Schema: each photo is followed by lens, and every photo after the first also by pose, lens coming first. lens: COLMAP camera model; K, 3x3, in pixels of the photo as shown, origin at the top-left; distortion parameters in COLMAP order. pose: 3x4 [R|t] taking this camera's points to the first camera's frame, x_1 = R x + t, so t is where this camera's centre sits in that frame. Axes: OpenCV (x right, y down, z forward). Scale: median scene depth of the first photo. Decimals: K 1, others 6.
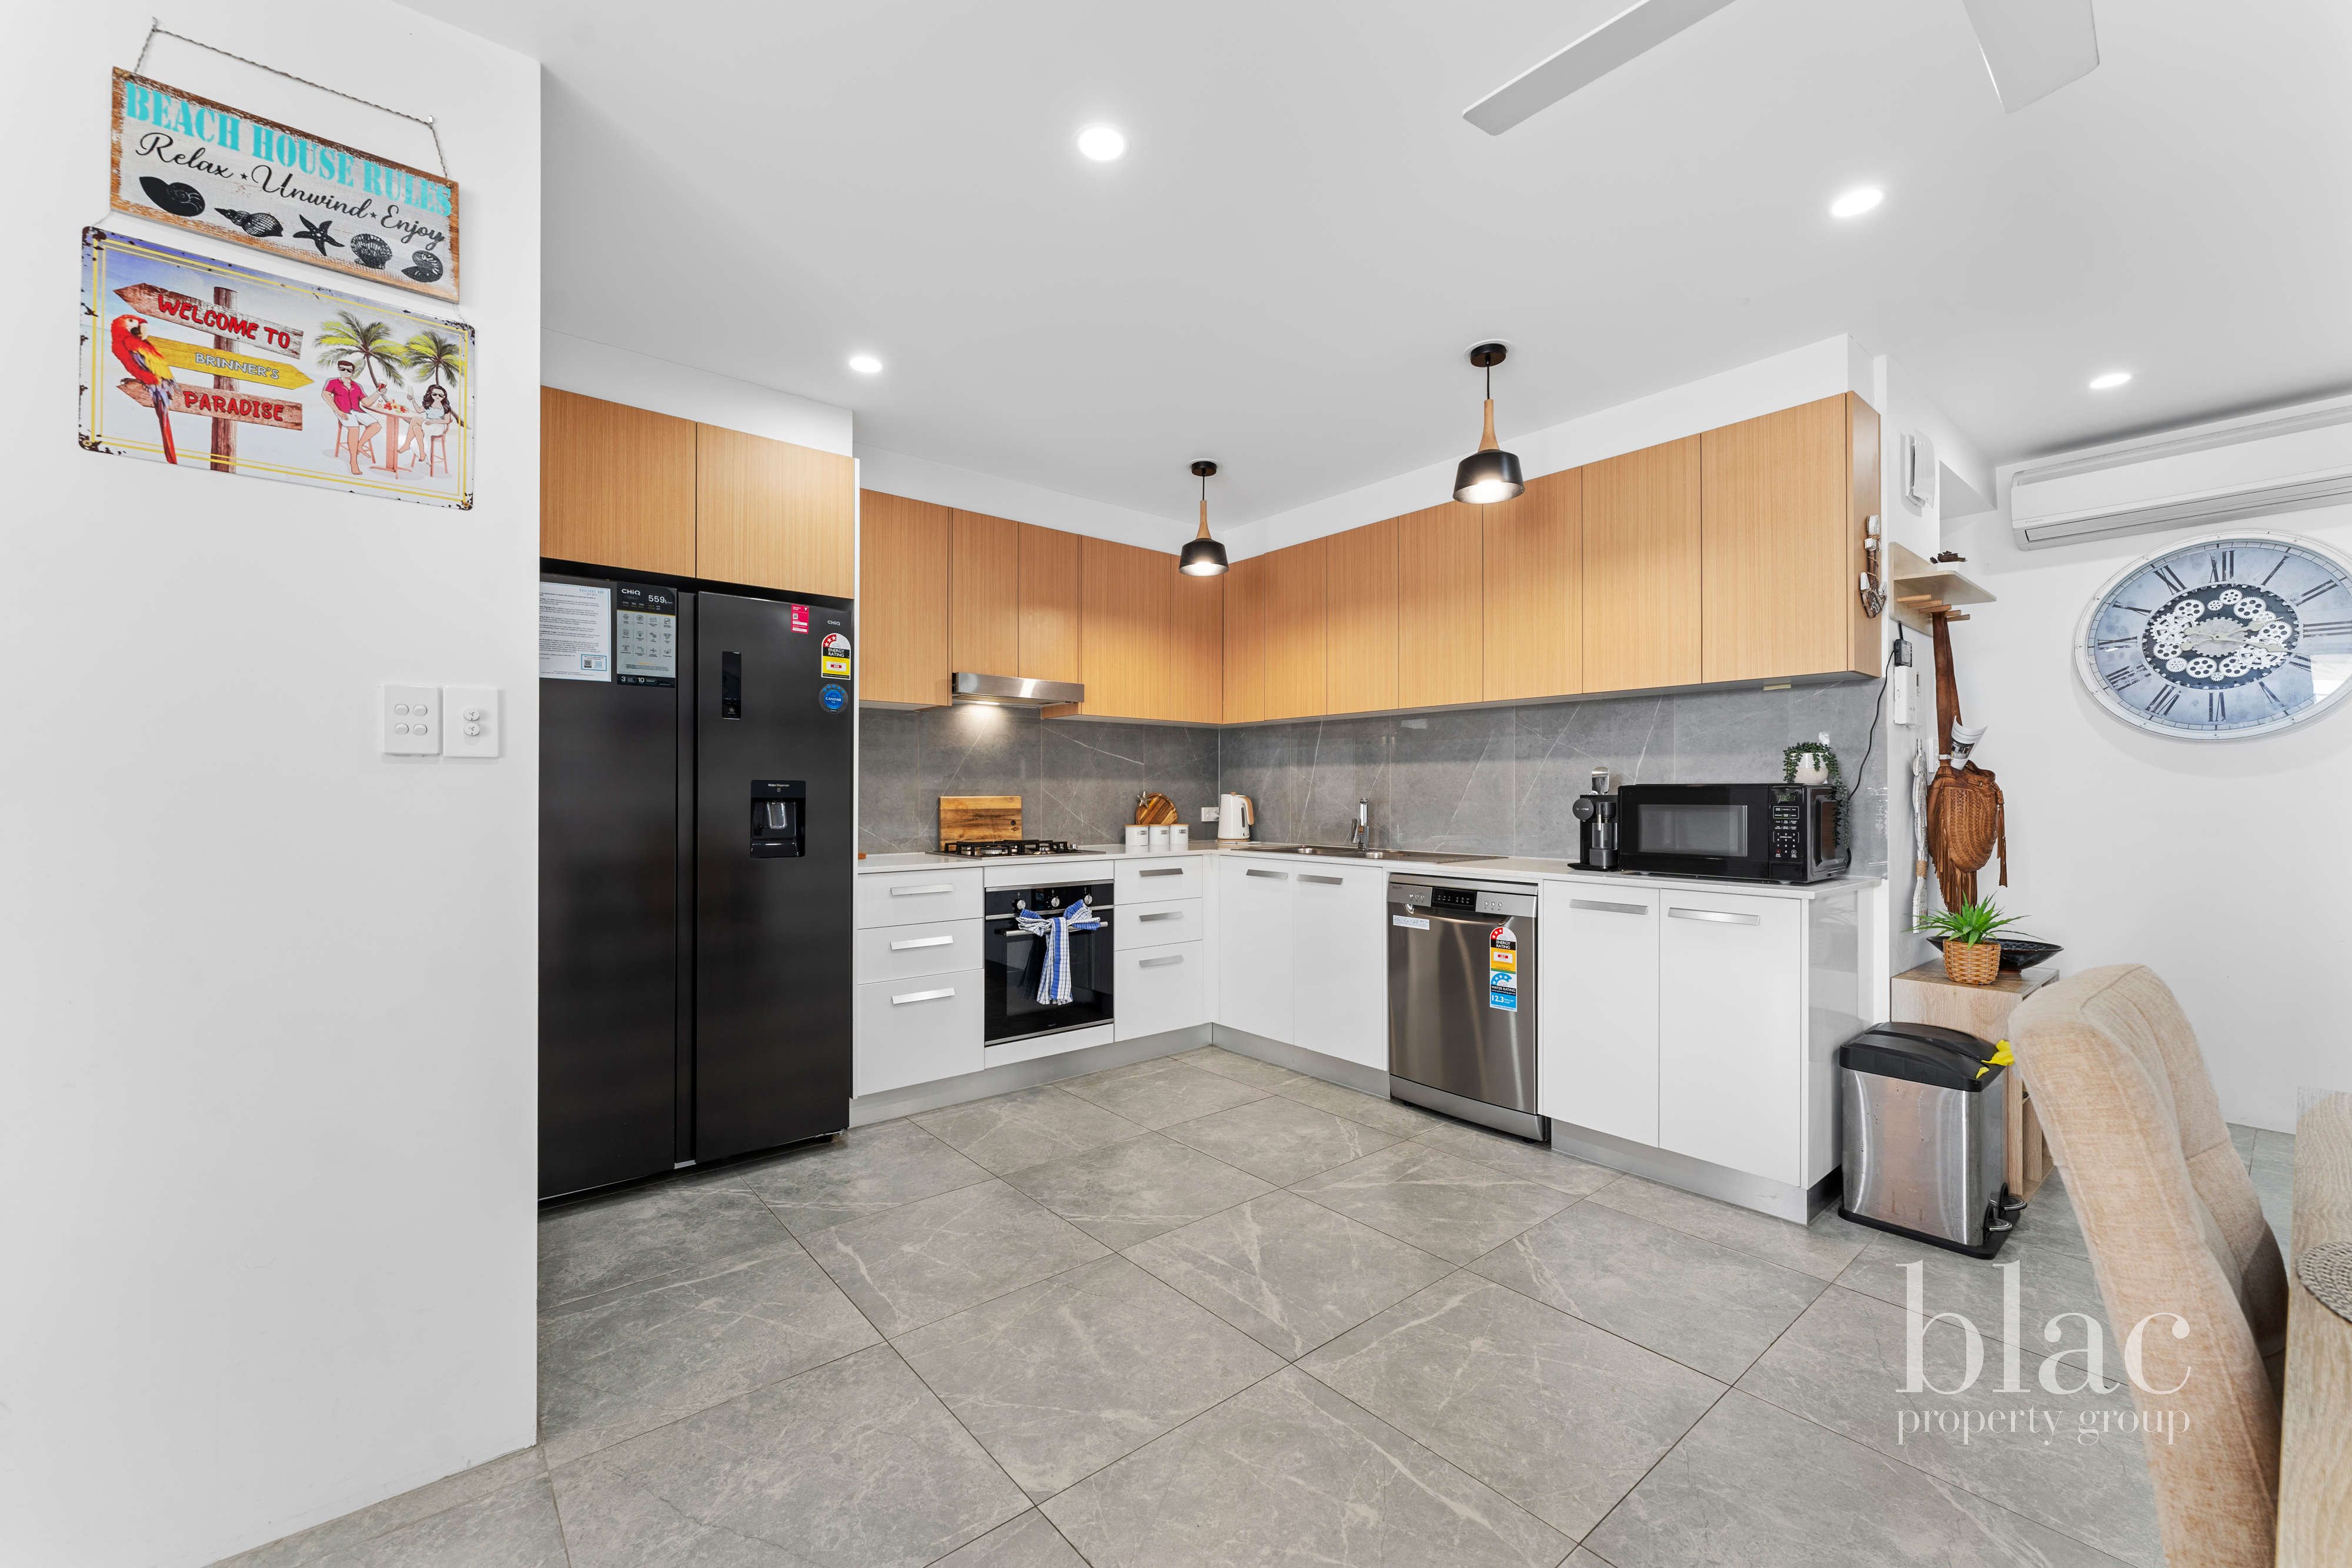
lens RADIAL K [[942.2, 0, 1171.5], [0, 942.2, 791.3], [0, 0, 1]] dist [-0.000898, 0.000211]
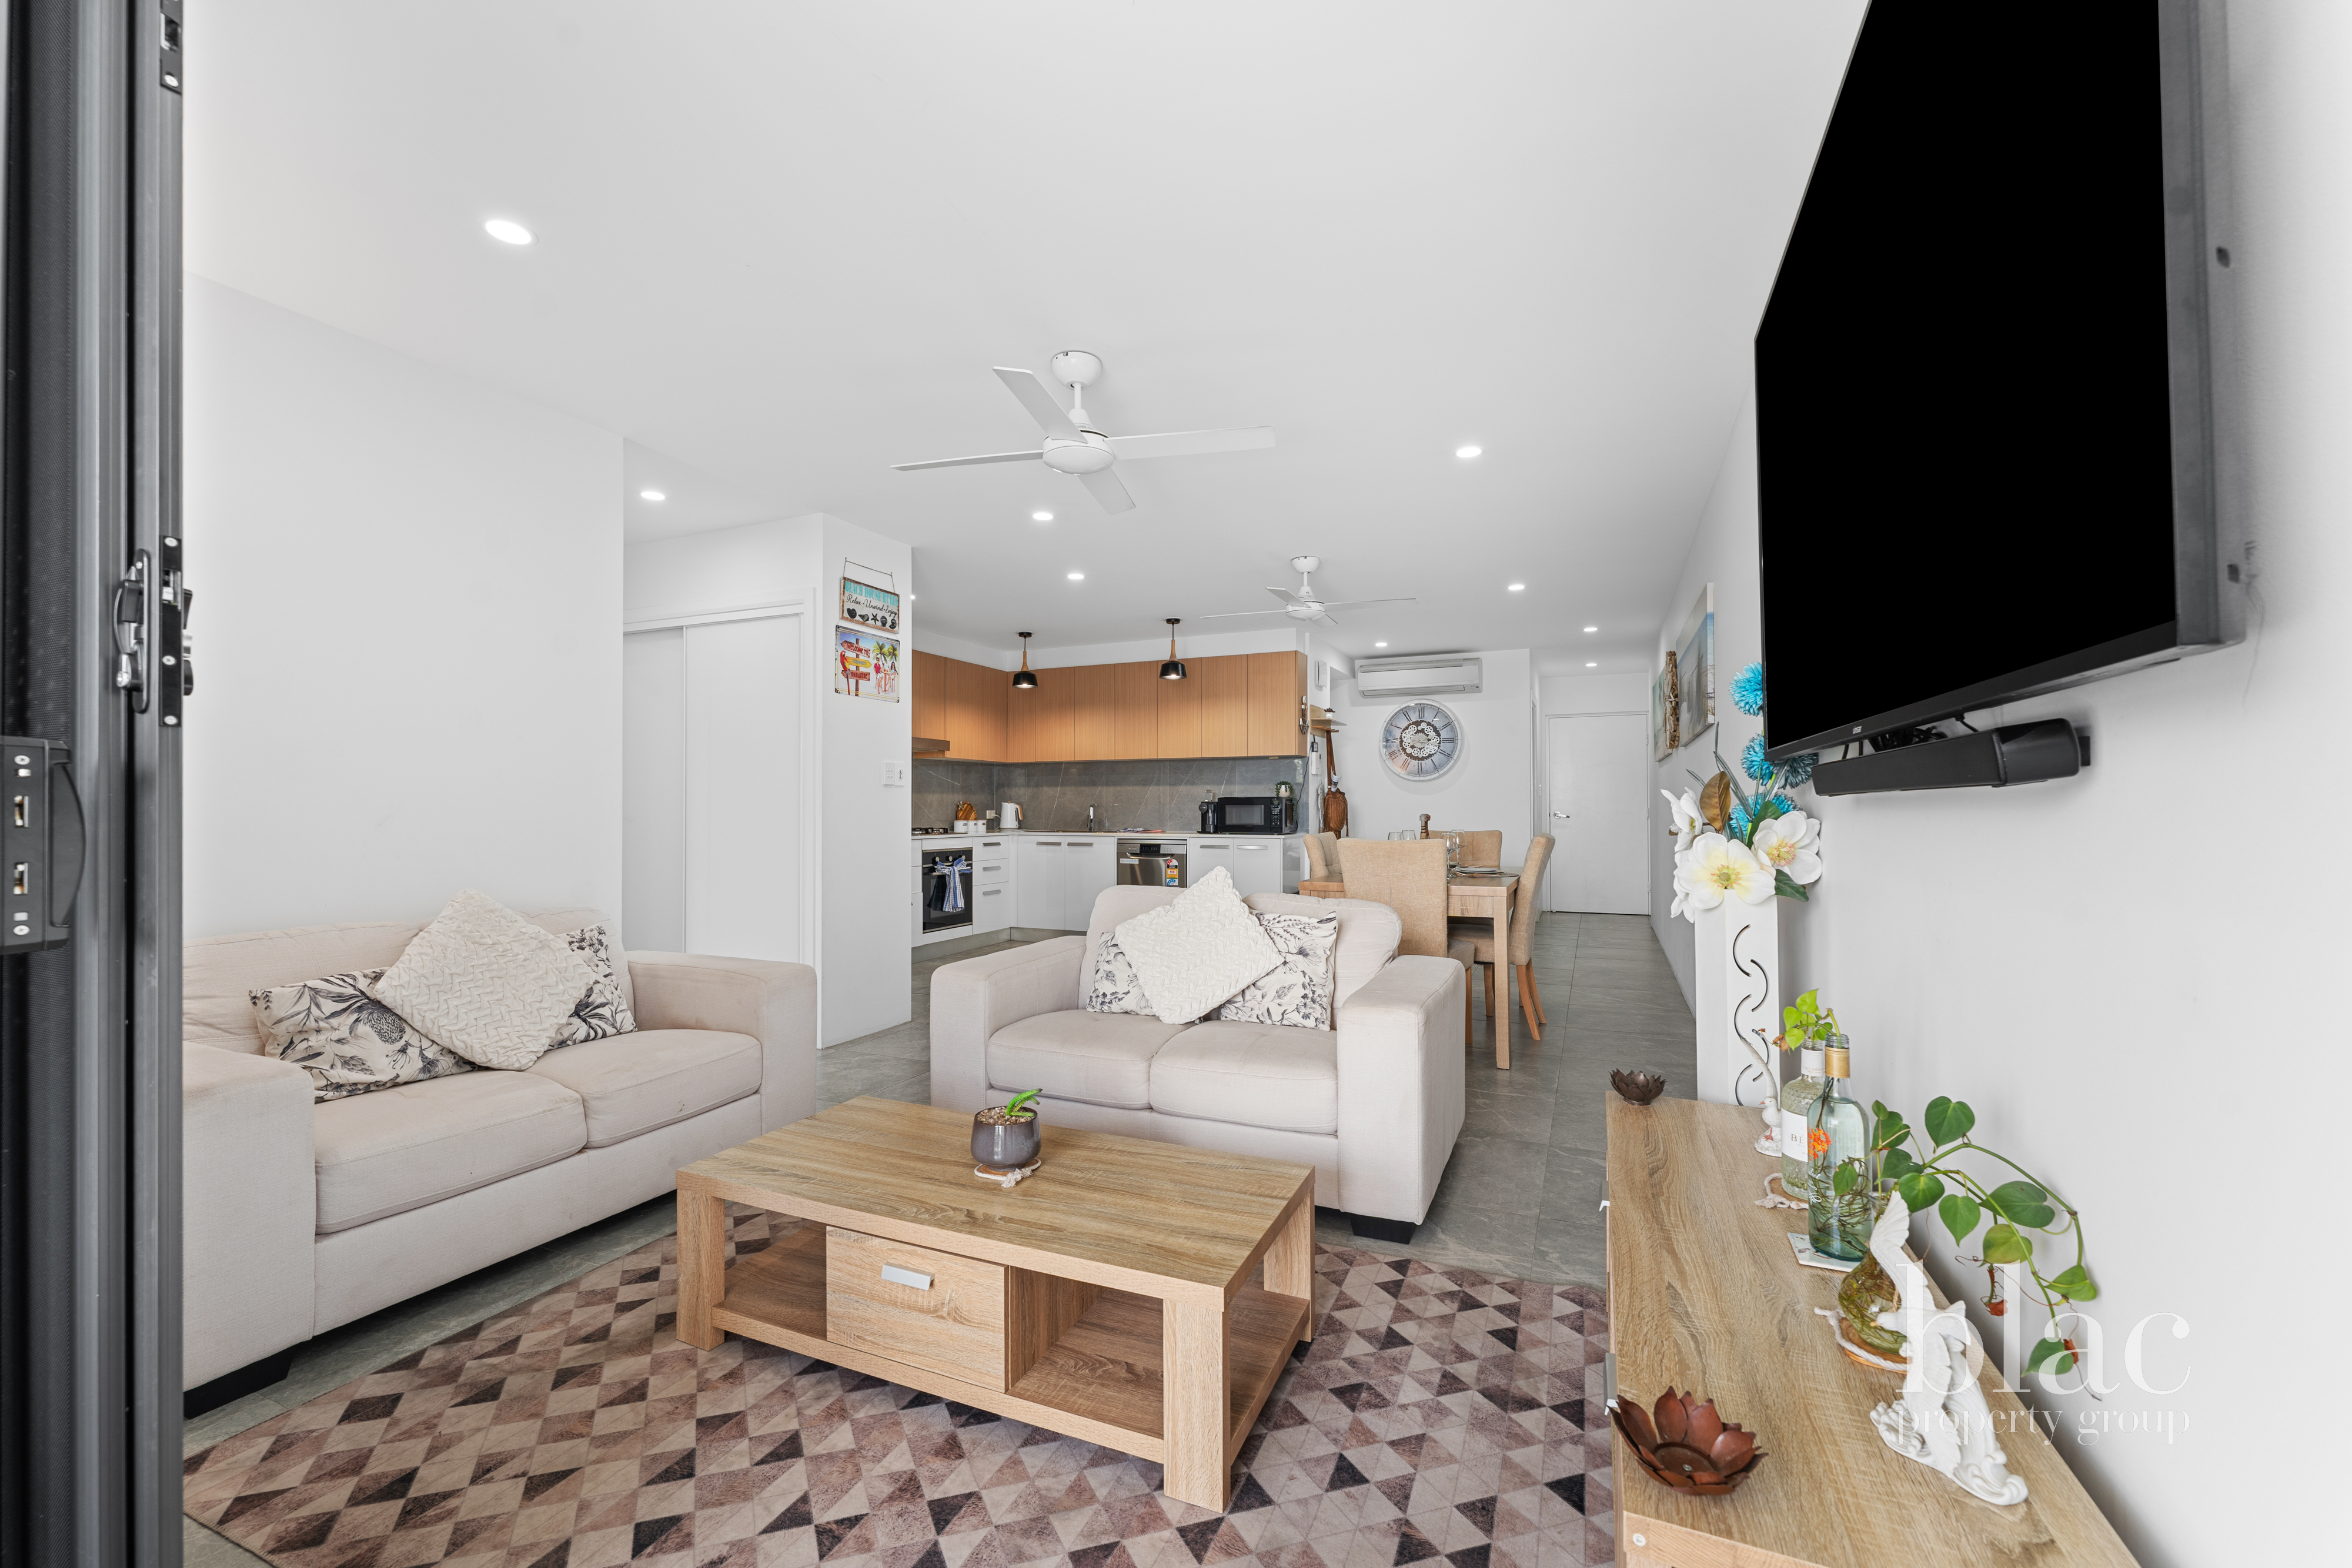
lens RADIAL K [[949.4, 0, 1174.5], [0, 949.4, 810.7], [0, 0, 1]] dist [-0.001663, -0.000341]
pose [[0.895842, -0.002392, 0.444366, -0.668244], [0.000276, 0.999988, 0.004828, 0.015158], [-0.444372, -0.004202, 0.895832, -1.069285]]
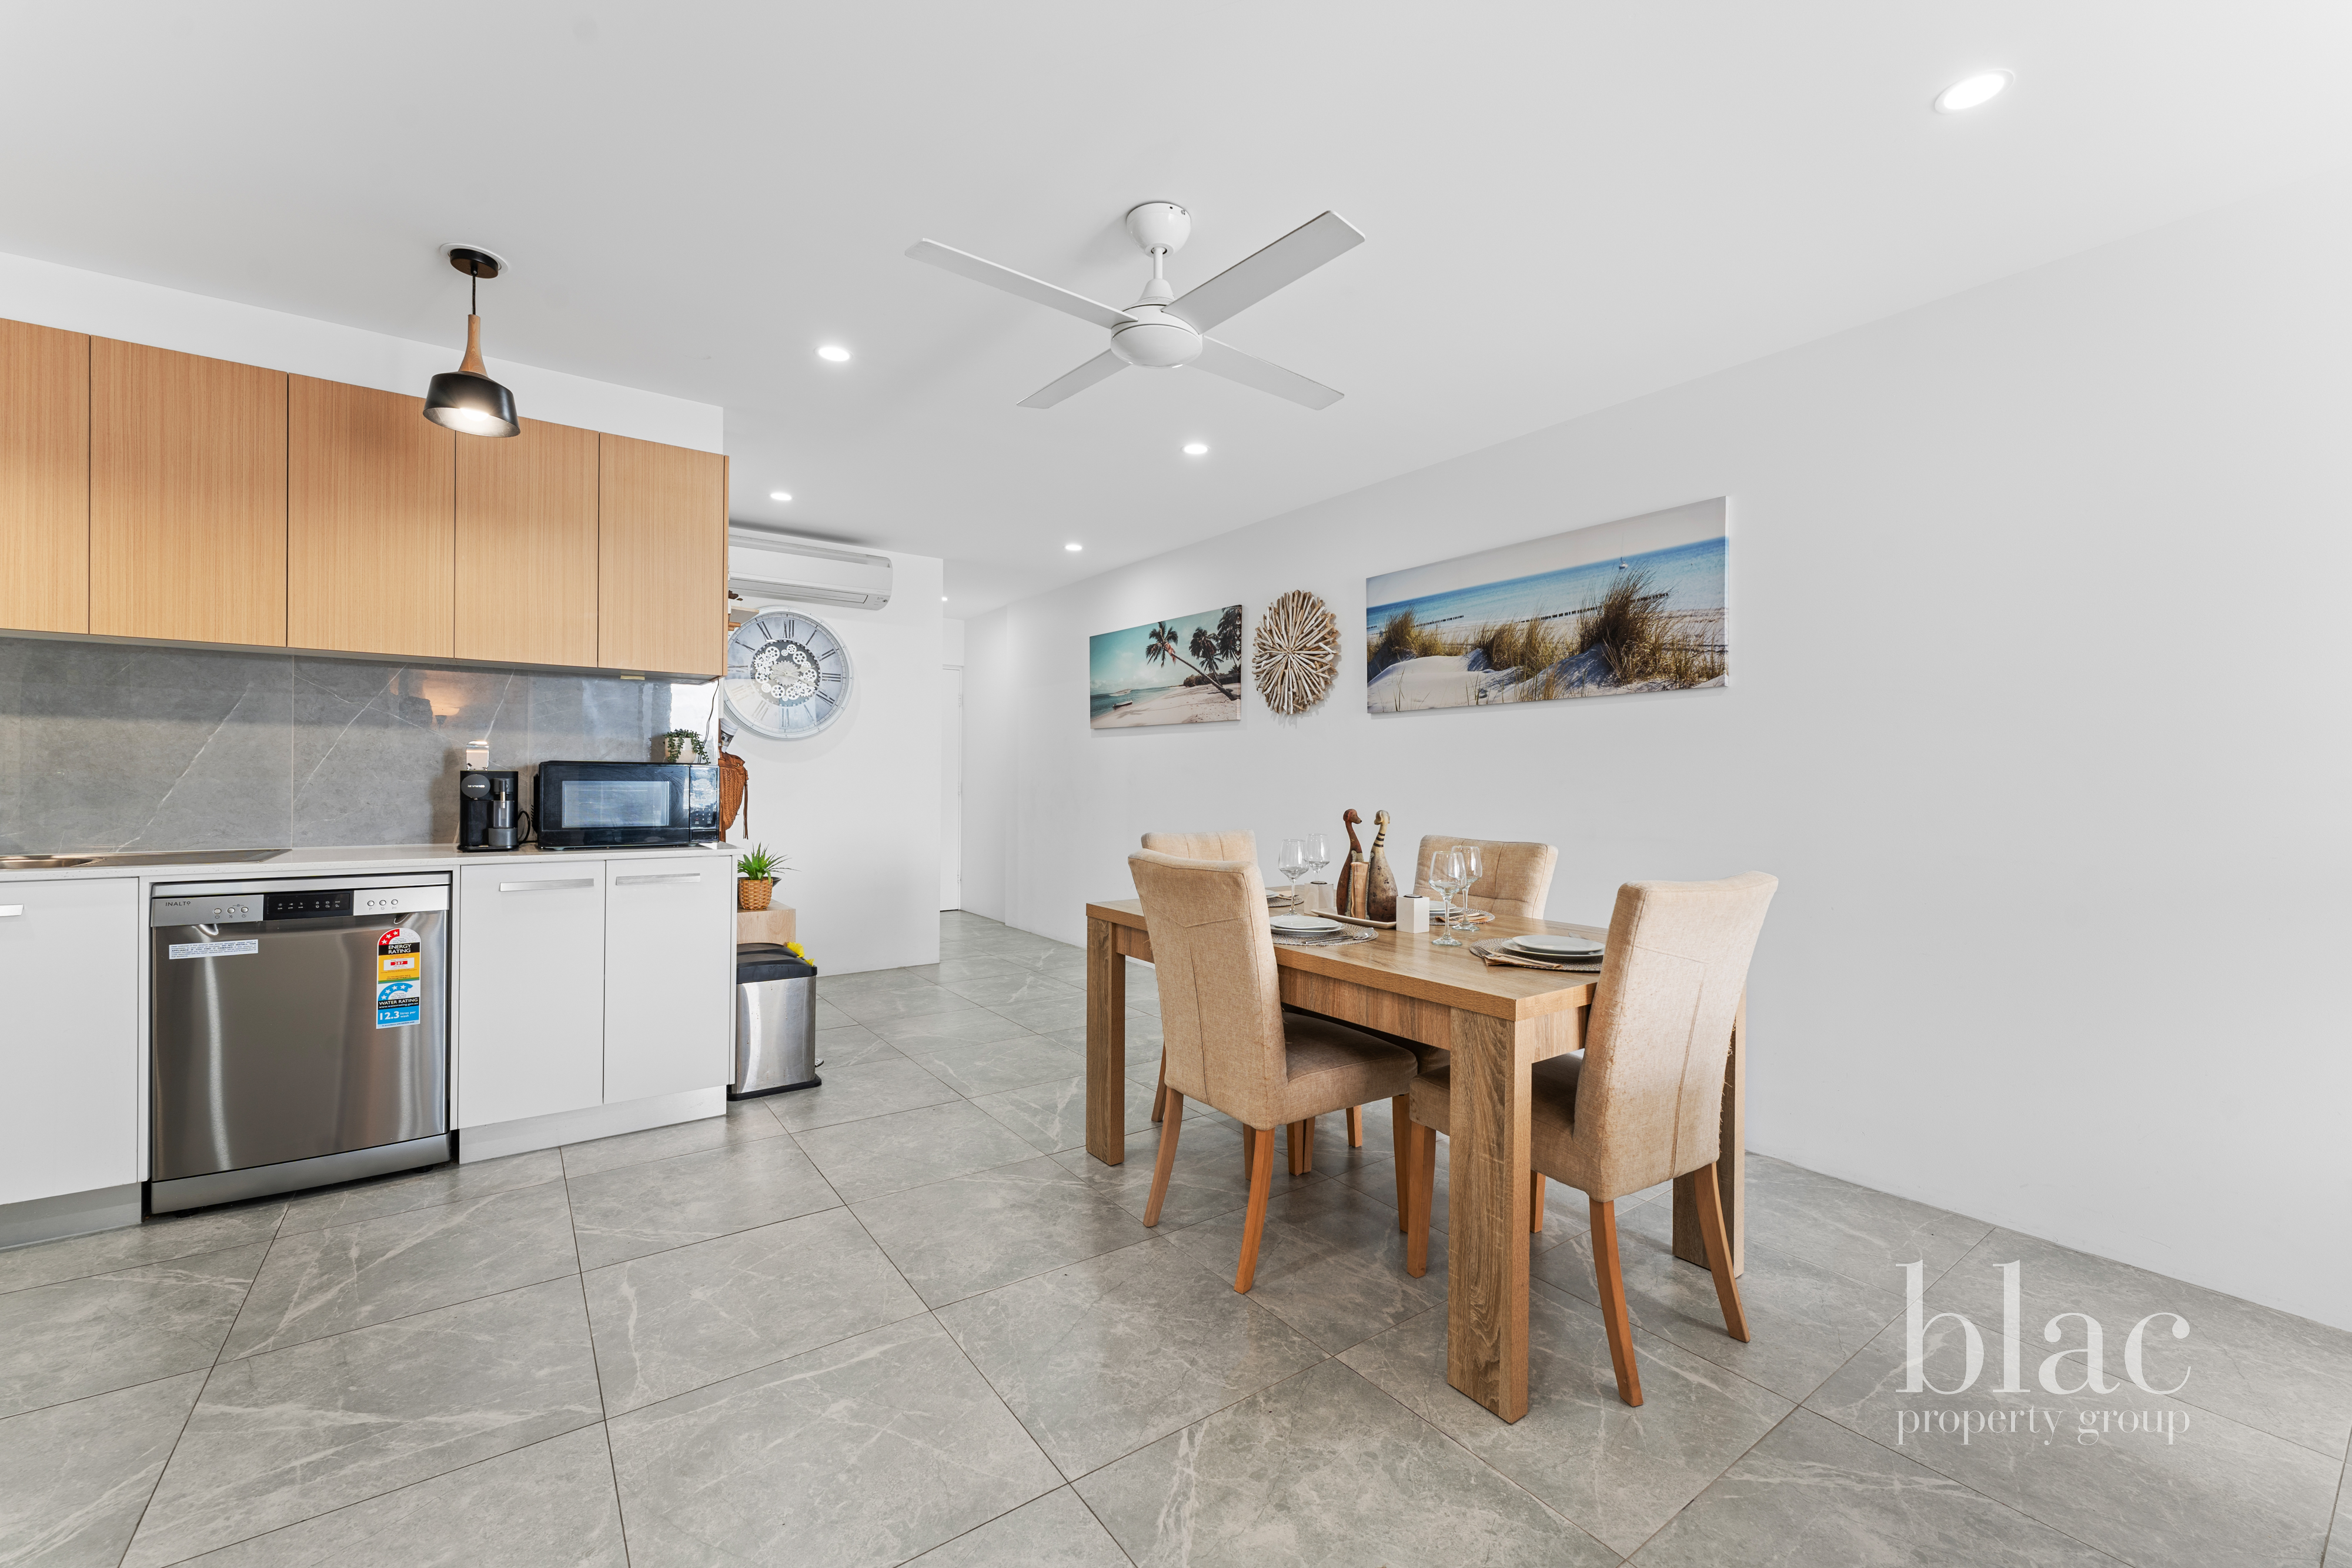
lens RADIAL K [[940.0, 0, 1170.3], [0, 940.0, 785.9], [0, 0, 1]] dist [0.000132, 0.000033]
pose [[0.071604, -0.008025, 0.997401, -0.428609], [-0.011531, 0.999894, 0.008873, 0.002746], [-0.997366, -0.012137, 0.071504, 0.257623]]
